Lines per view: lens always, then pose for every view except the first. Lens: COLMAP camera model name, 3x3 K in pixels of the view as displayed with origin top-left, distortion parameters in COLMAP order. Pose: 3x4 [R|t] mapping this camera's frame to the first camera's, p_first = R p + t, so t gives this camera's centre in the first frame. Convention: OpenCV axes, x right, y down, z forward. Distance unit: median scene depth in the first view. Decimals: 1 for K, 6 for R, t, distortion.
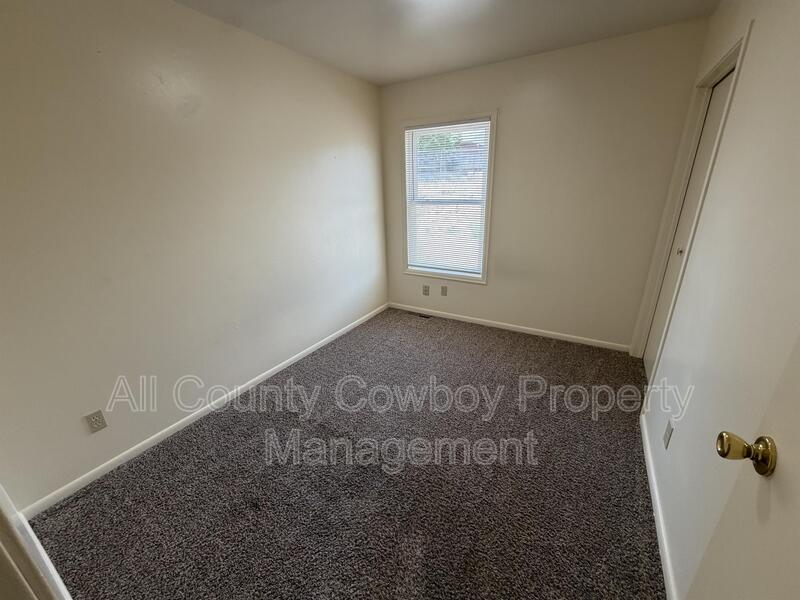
lens RADIAL K [[319.2, 0, 398.1], [0, 319.2, 299.4], [0, 0, 1]] dist [-0.001483, 0.000005]
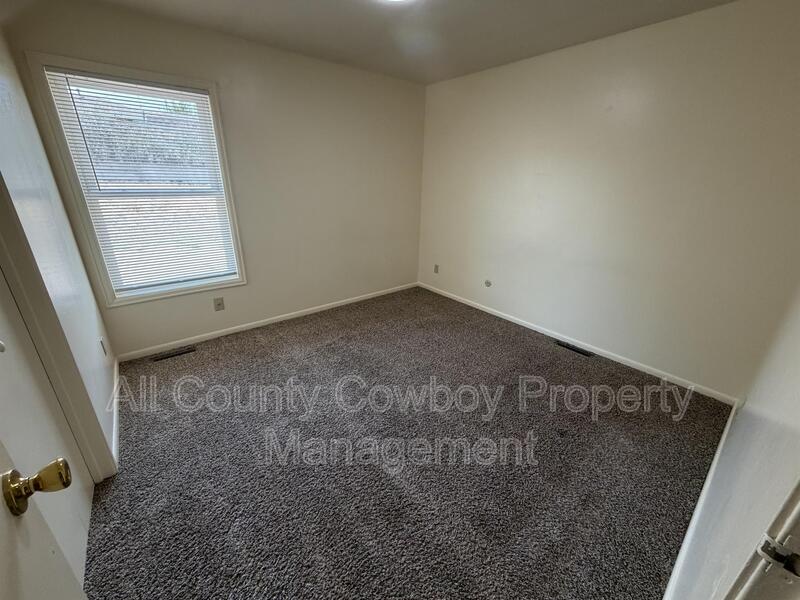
lens RADIAL K [[319.2, 0, 398.1], [0, 319.2, 299.4], [0, 0, 1]] dist [-0.001483, 0.000005]
pose [[0.341755, -0.313195, 0.886066, -0.395090], [0.292101, 0.931536, 0.216604, -0.076060], [-0.893242, 0.184795, 0.409841, 0.257673]]
